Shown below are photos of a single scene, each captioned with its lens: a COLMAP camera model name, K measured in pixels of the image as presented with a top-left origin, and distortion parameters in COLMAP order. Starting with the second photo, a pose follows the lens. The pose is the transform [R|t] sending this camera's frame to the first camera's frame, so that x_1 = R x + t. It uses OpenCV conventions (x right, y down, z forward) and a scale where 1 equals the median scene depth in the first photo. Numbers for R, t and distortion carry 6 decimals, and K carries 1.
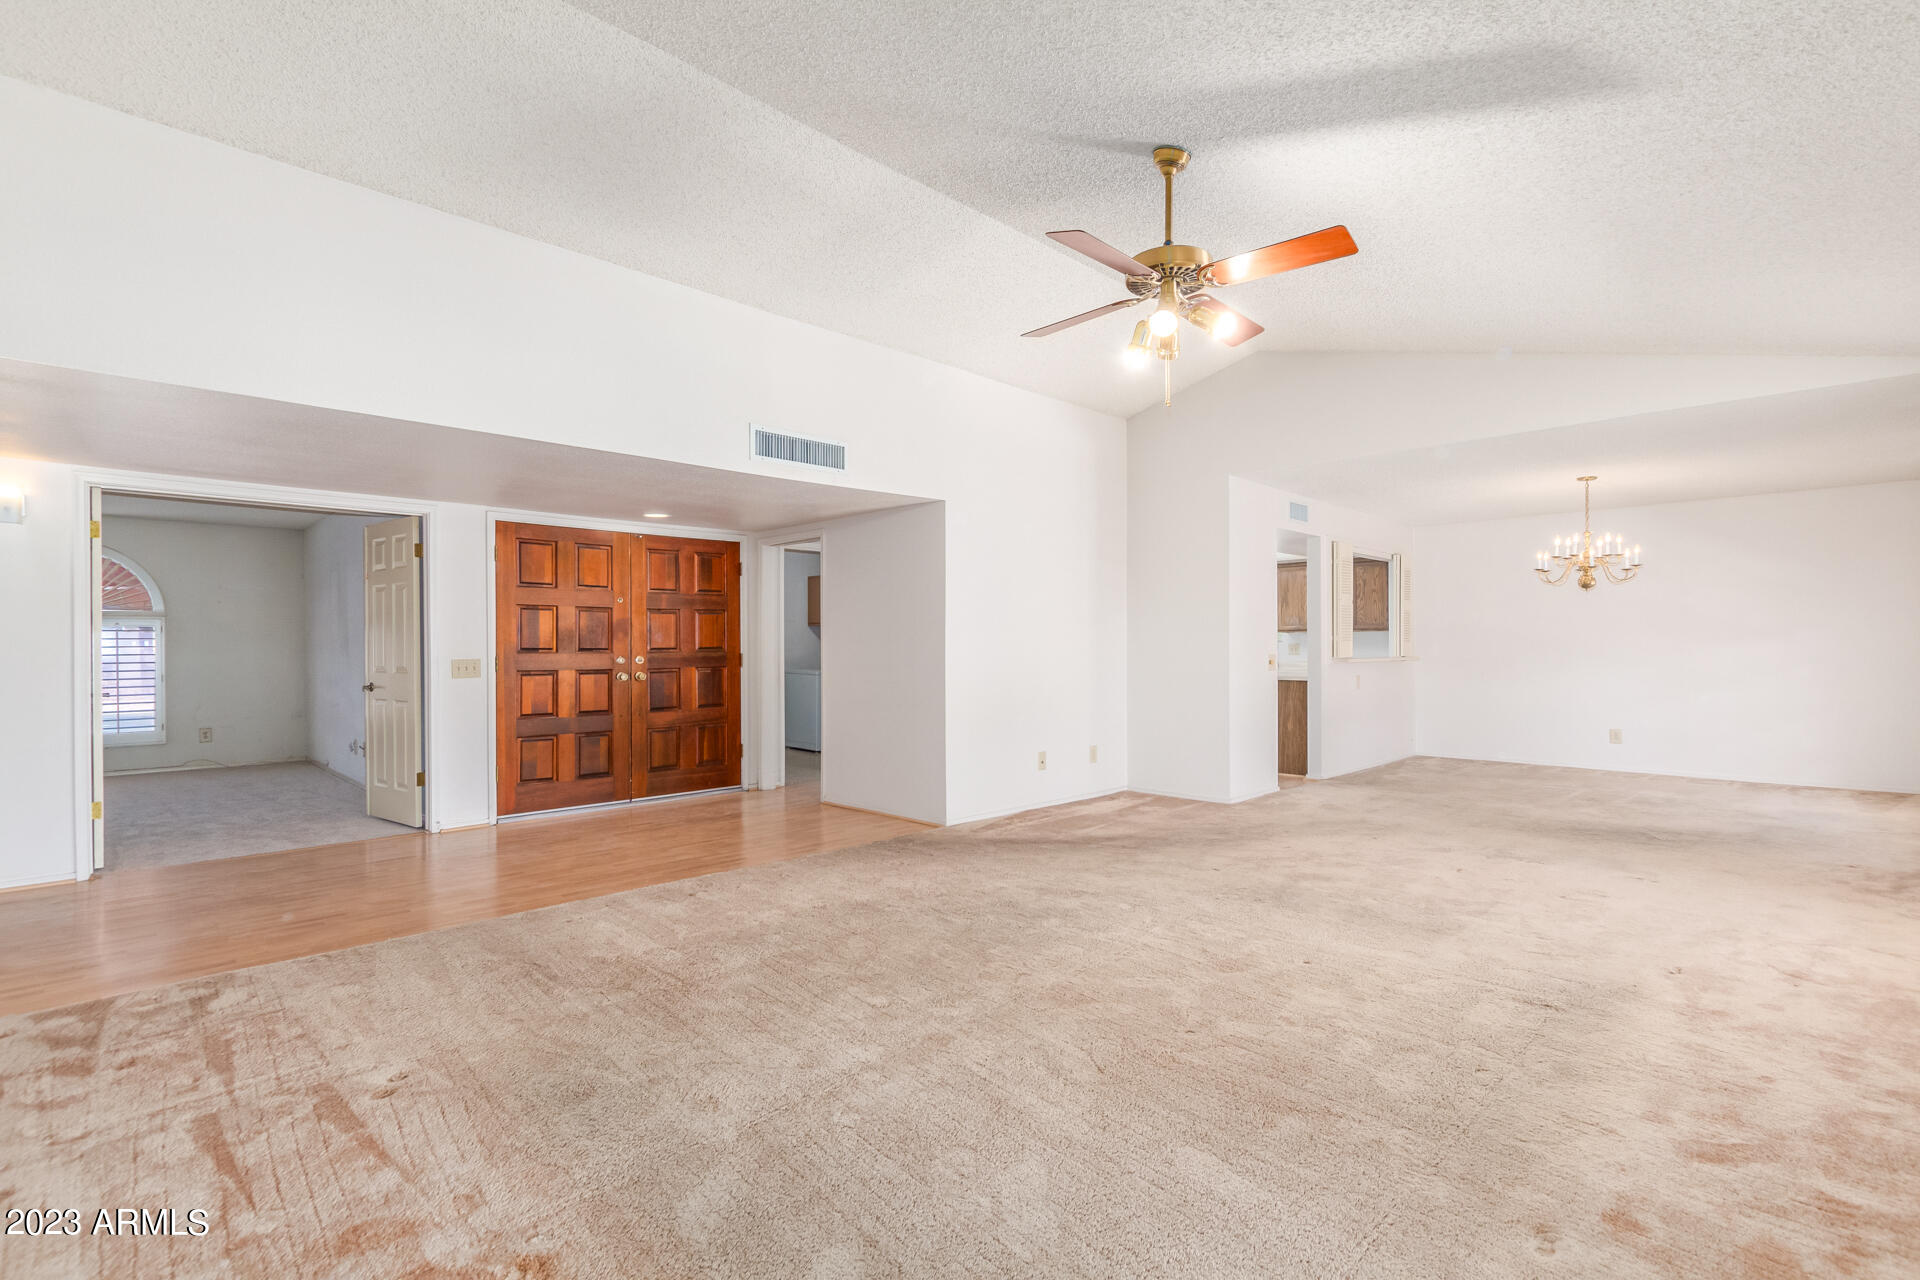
lens RADIAL K [[886.5, 0, 958.7], [0, 886.5, 638.9], [0, 0, 1]] dist [0.017697, -0.000511]
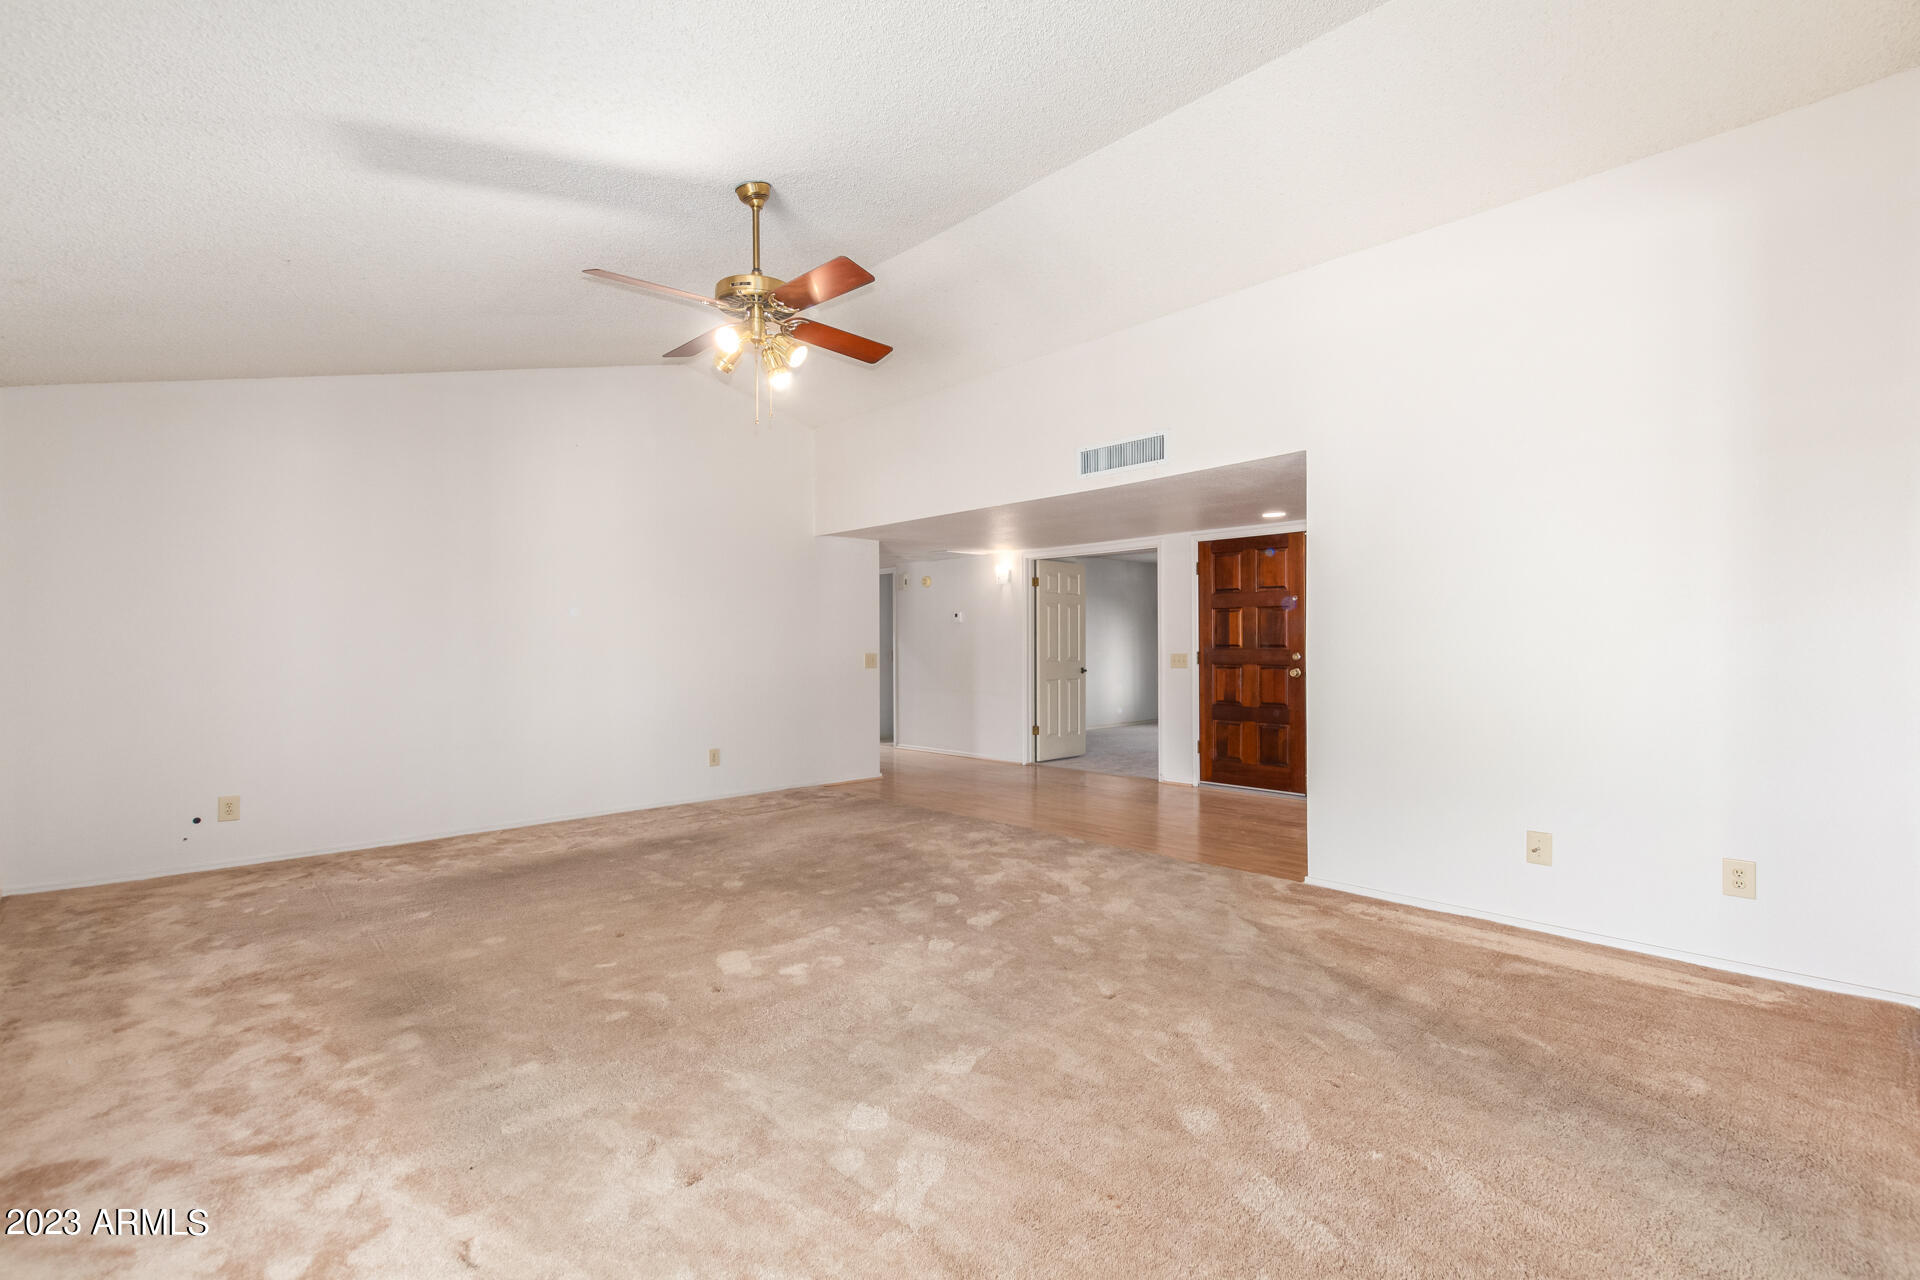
lens RADIAL K [[886.5, 0, 970.2], [0, 886.5, 644.6], [0, 0, 1]] dist [0.017697, -0.000511]
pose [[-0.027240, 0.000447, -0.999629, 0.722356], [0.006569, 0.999978, 0.000268, 0.007035], [0.999607, -0.006560, -0.027242, 0.711440]]
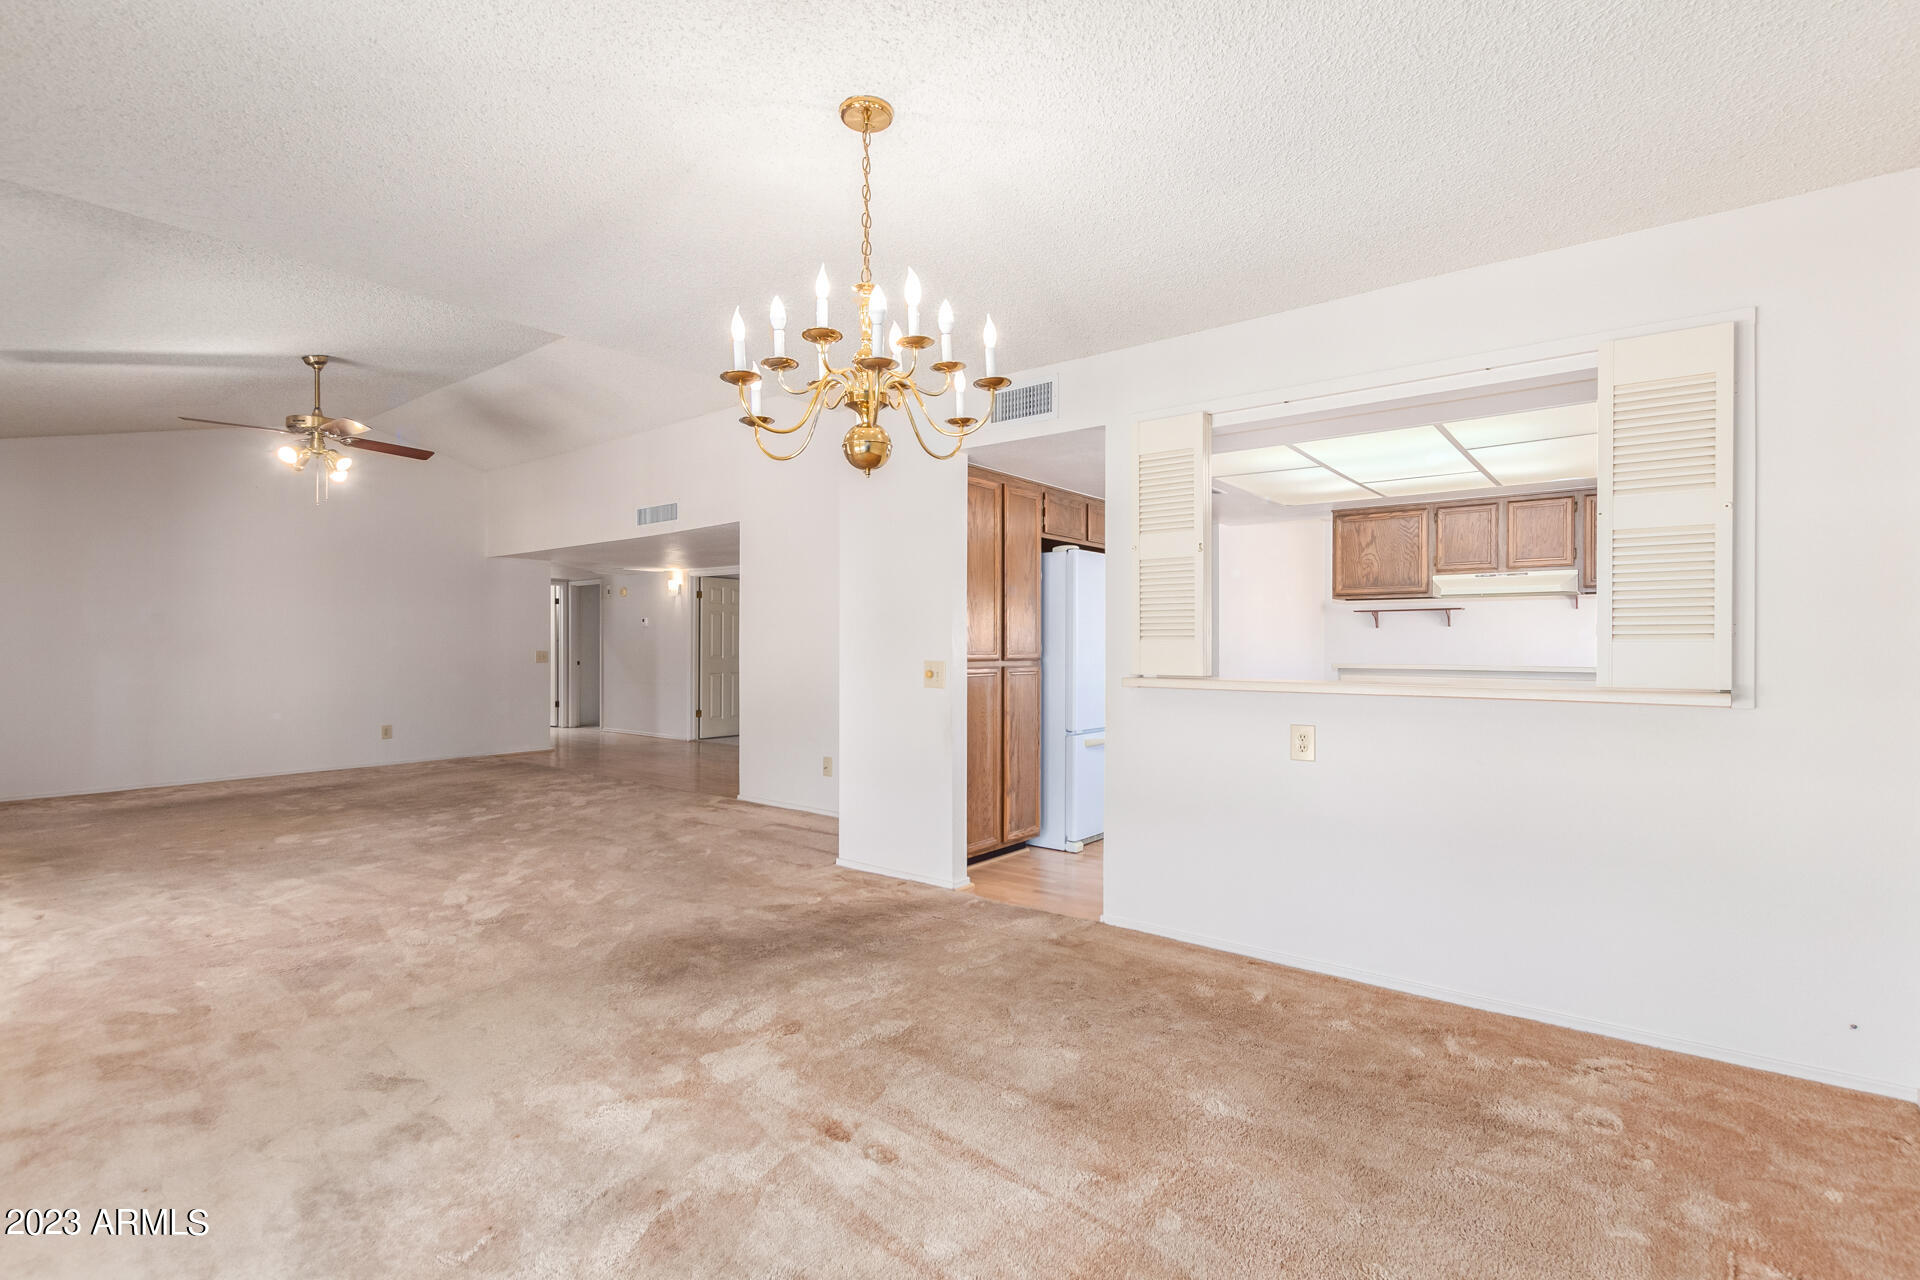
lens RADIAL K [[886.5, 0, 949.0], [0, 886.5, 646.6], [0, 0, 1]] dist [0.017697, -0.000511]
pose [[0.104864, 0.002560, -0.994483, 1.140021], [0.000674, 0.999996, 0.002646, 0.006945], [0.994486, -0.000948, 0.104862, 1.113074]]
